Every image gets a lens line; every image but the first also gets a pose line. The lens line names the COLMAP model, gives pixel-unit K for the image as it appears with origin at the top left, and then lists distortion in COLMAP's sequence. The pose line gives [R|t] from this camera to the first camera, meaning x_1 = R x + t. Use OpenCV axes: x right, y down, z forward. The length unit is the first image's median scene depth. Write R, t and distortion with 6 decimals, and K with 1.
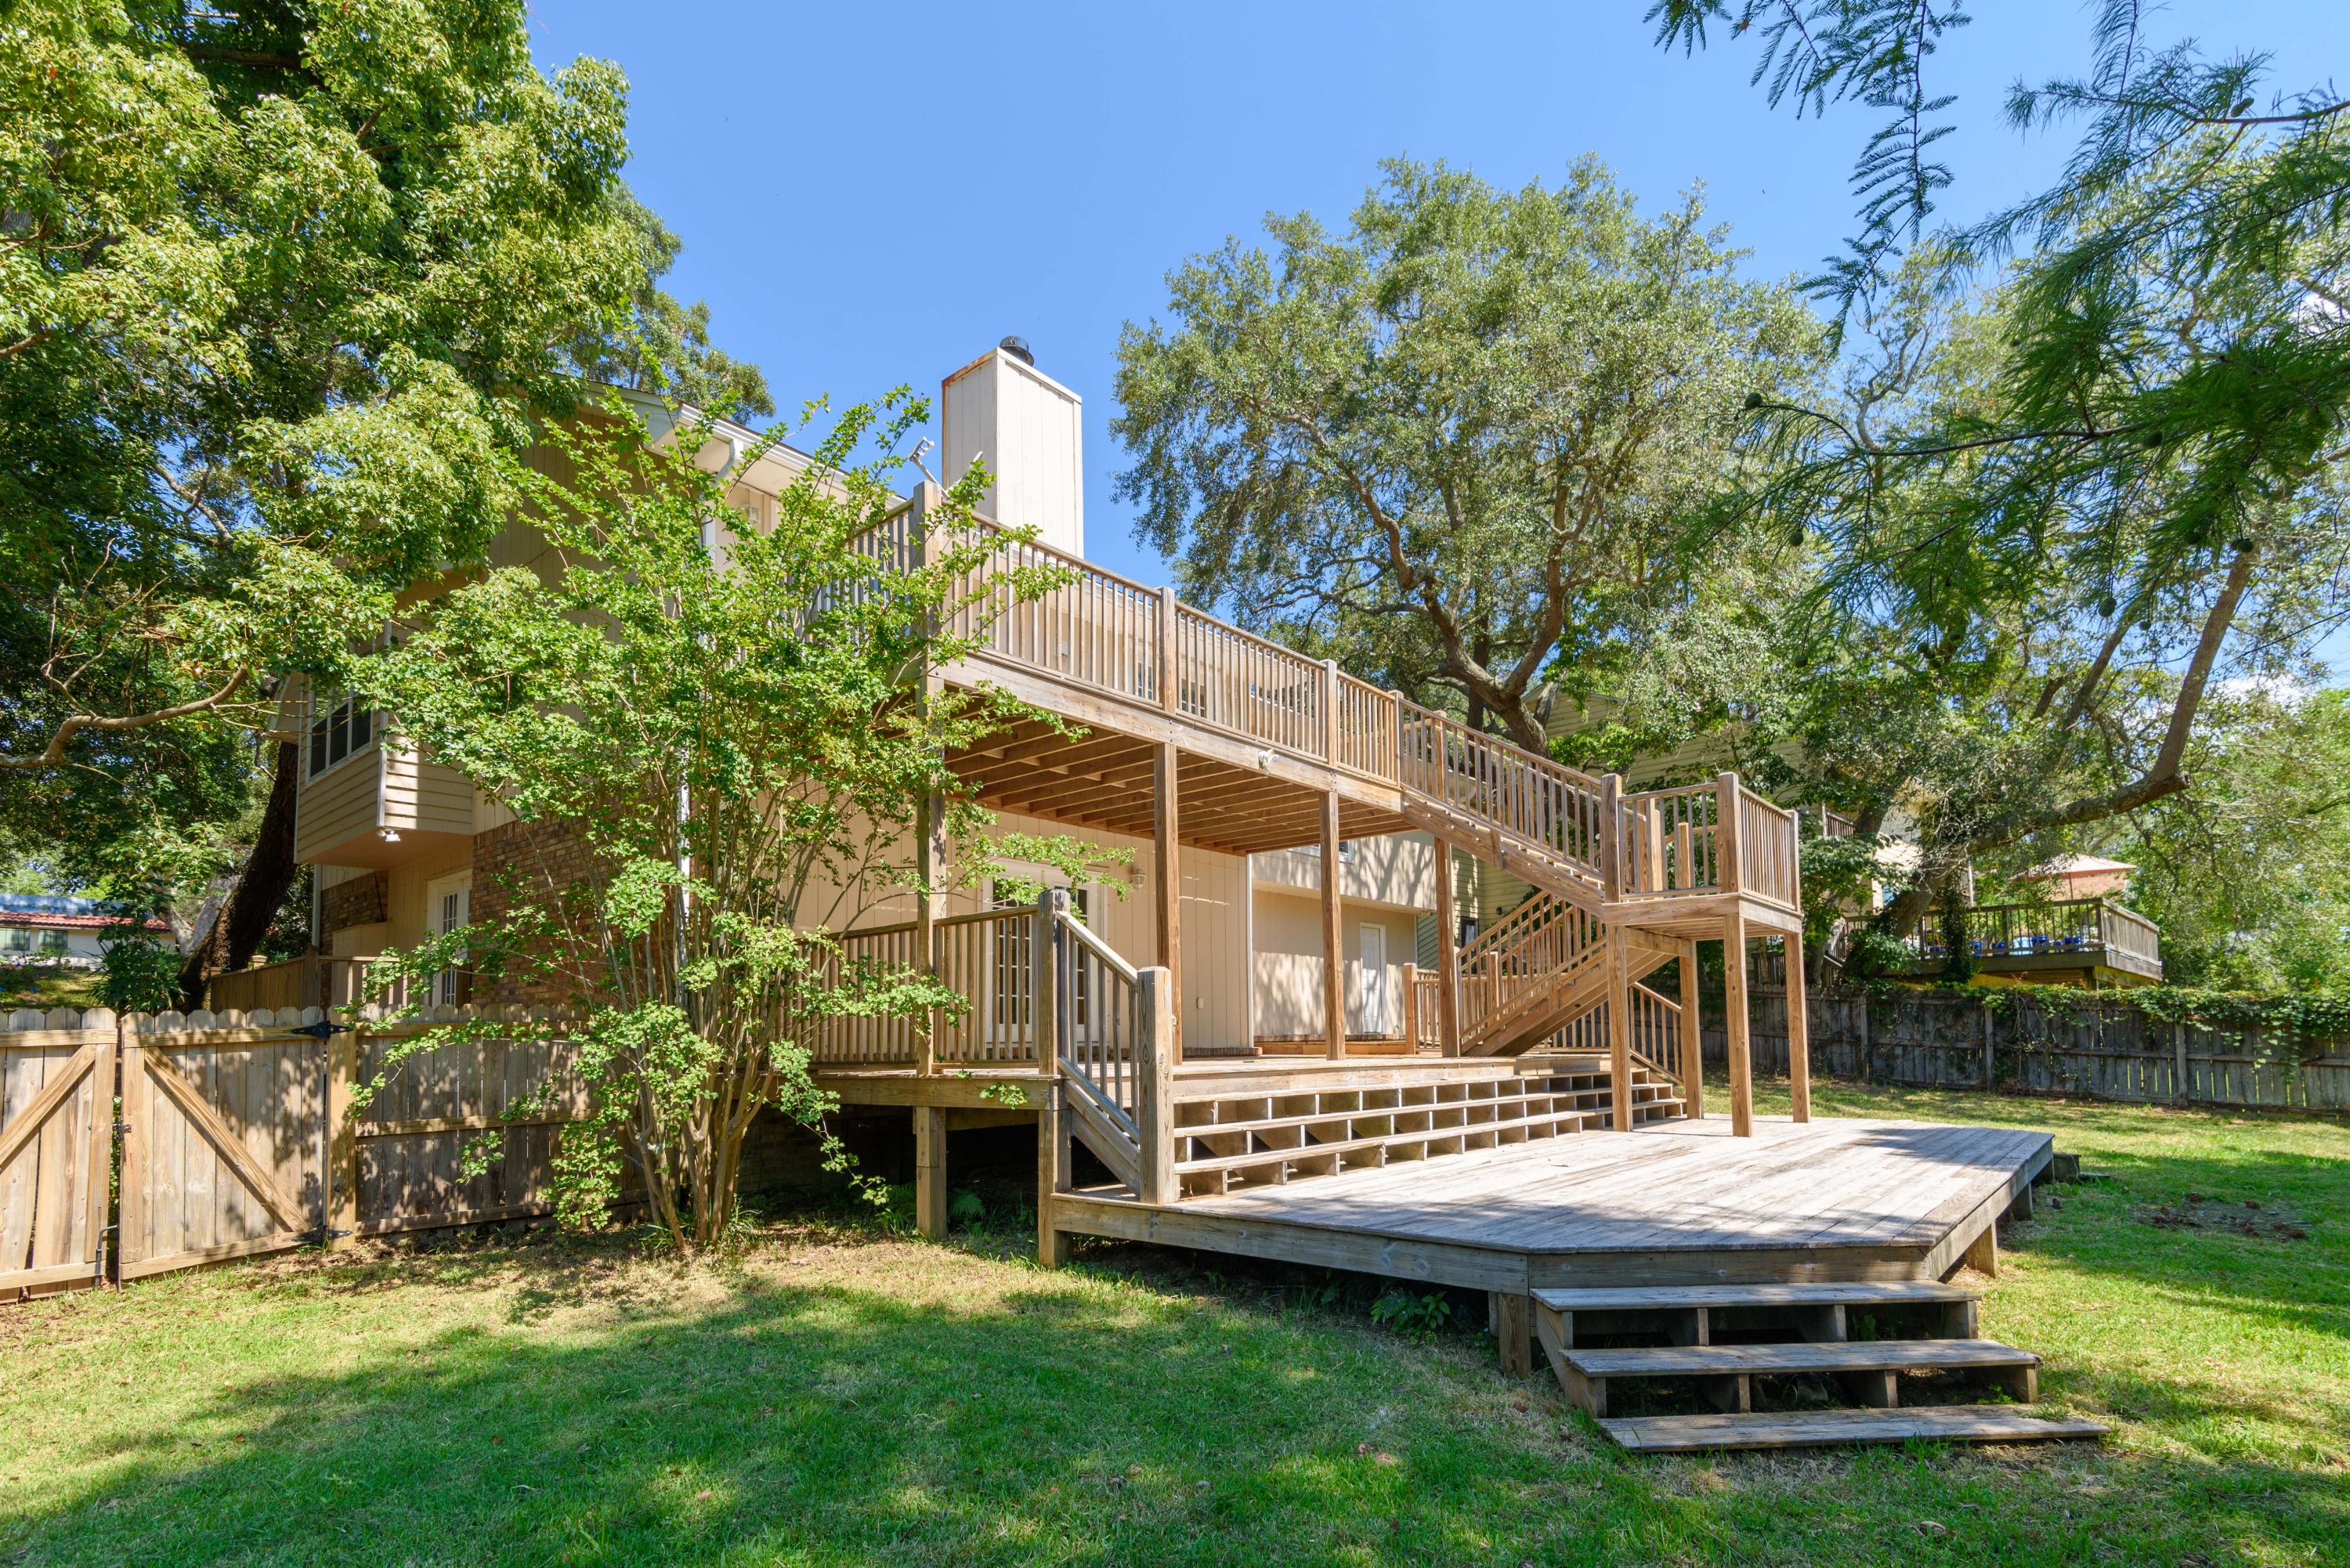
lens RADIAL K [[1084.6, 0, 1175.0], [0, 1084.6, 784.0], [0, 0, 1]] dist [0.002719, 0.000071]
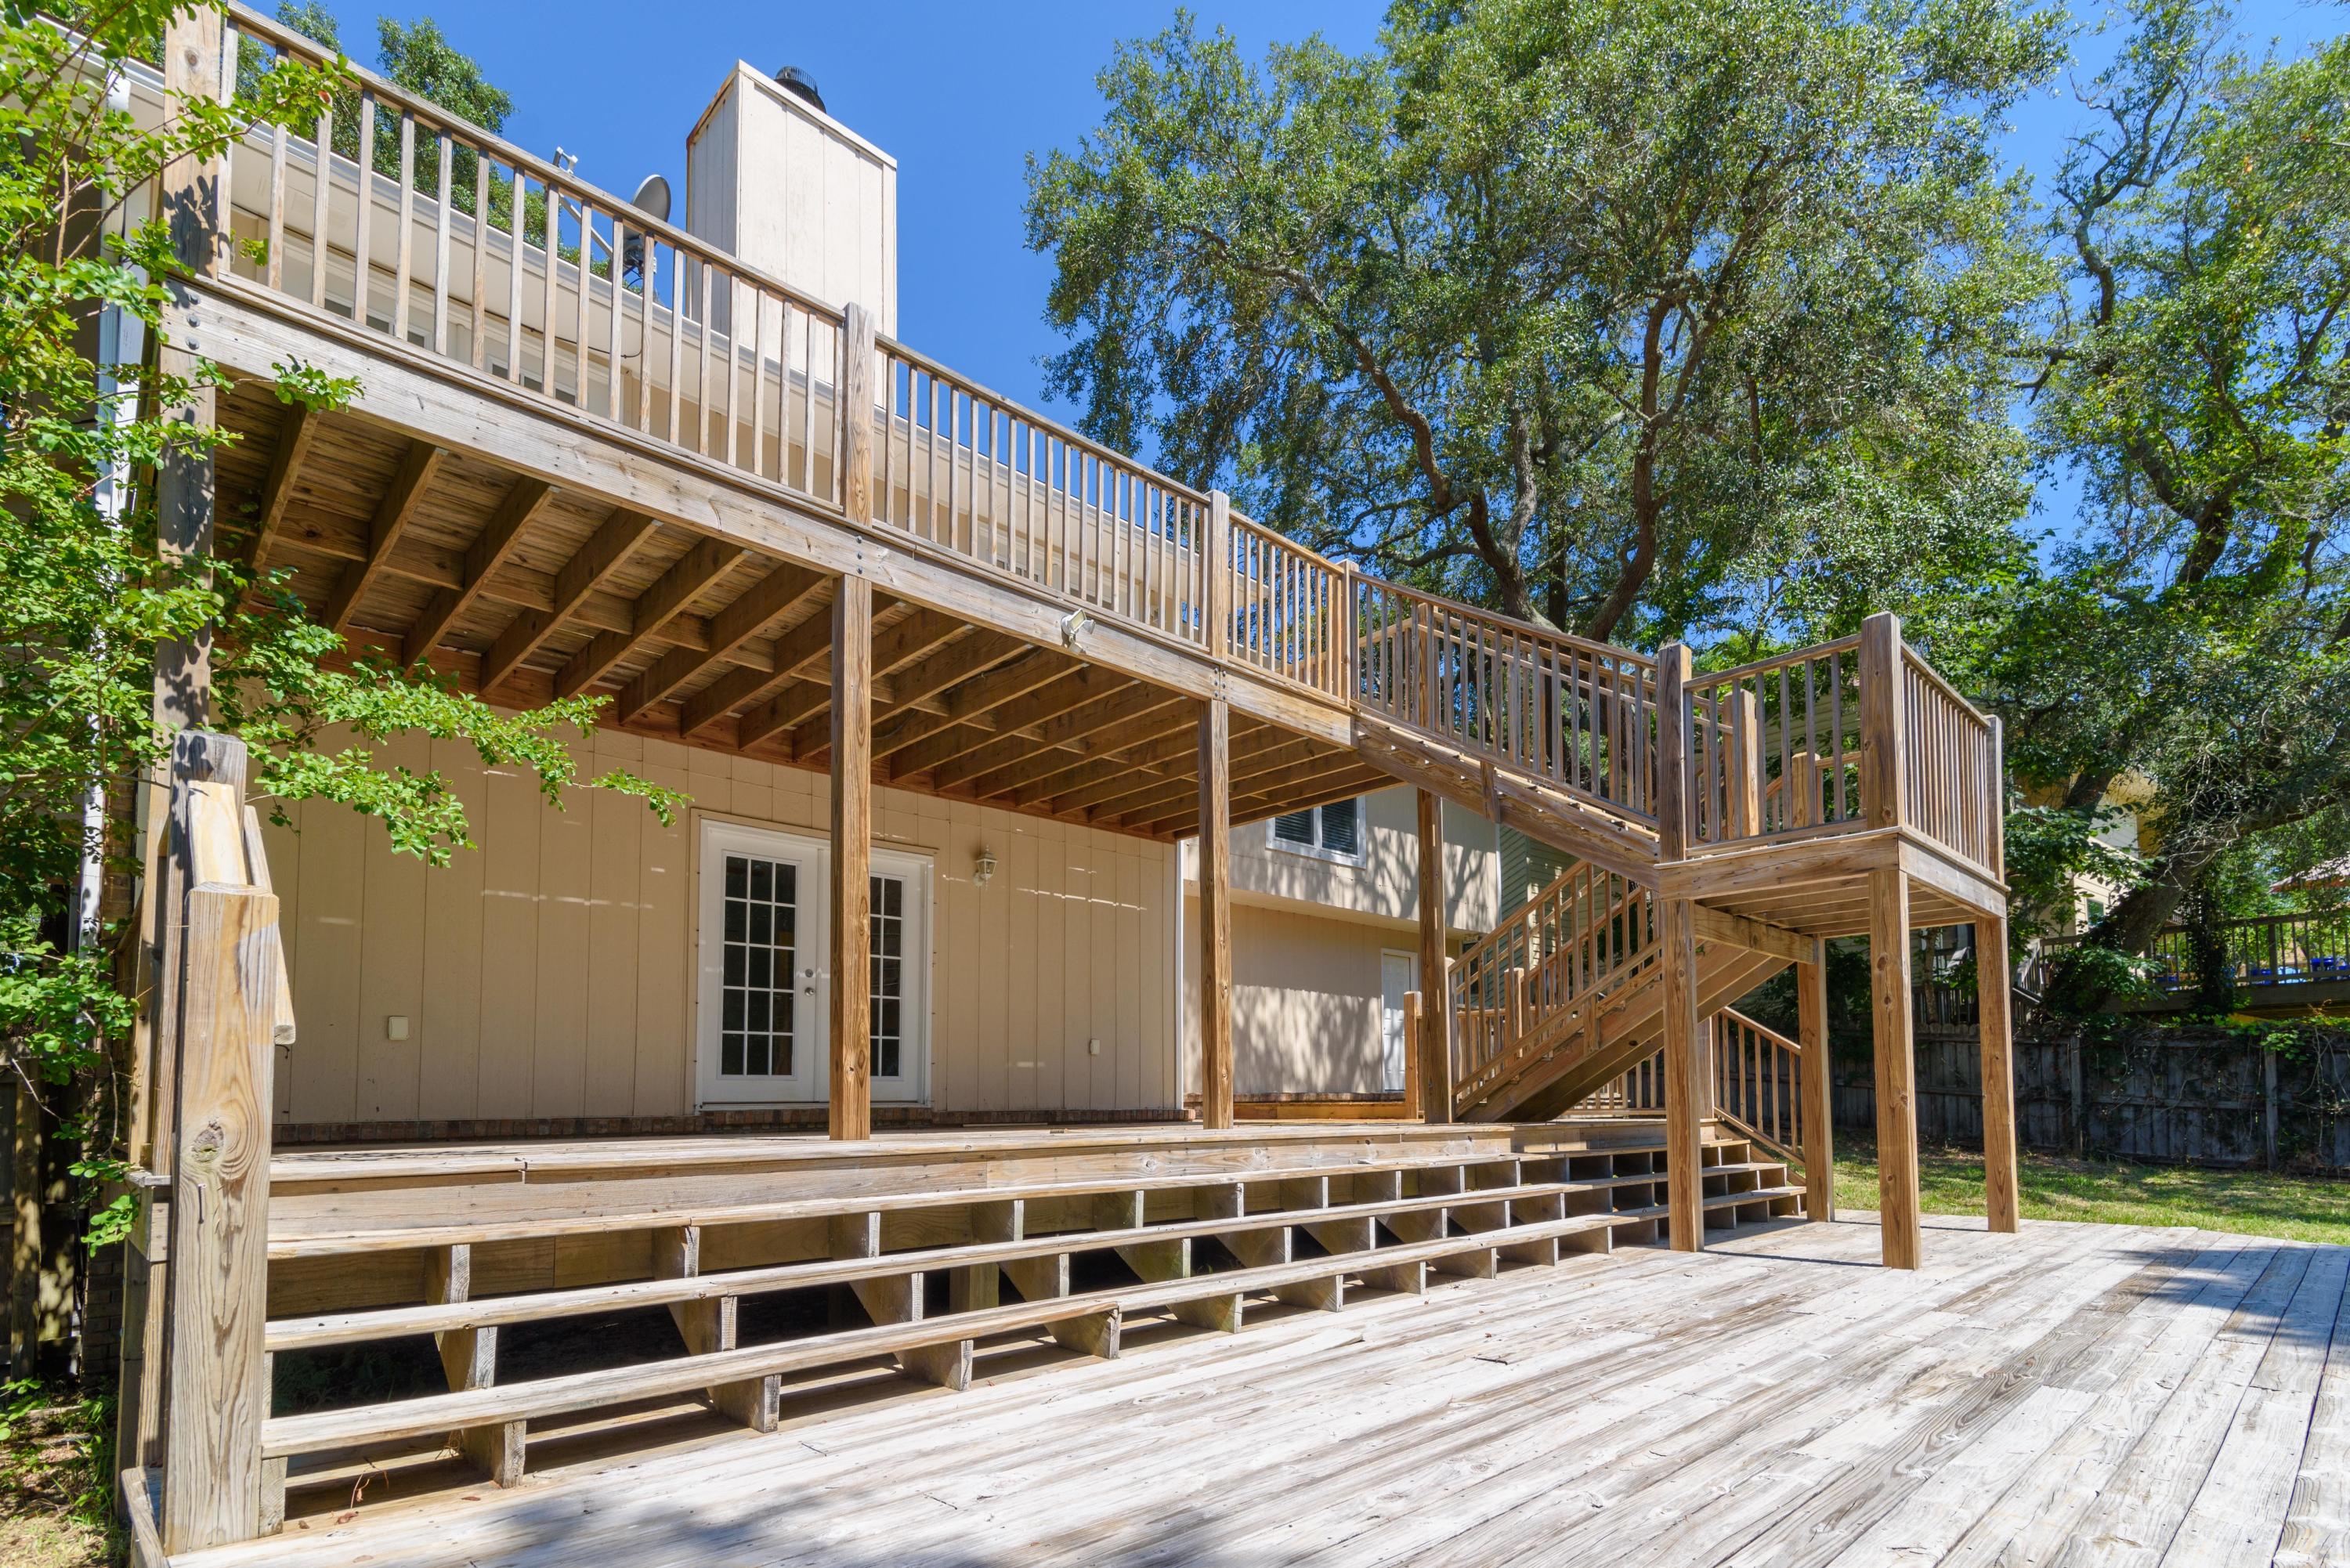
lens RADIAL K [[1144.7, 0, 1200.4], [0, 1144.7, 892.4], [0, 0, 1]] dist [0.004601, 0.000478]
pose [[0.997760, -0.015281, -0.065126, 0.144616], [0.018385, 0.998710, 0.047324, 0.070343], [0.064319, -0.048416, 0.996754, 0.281310]]
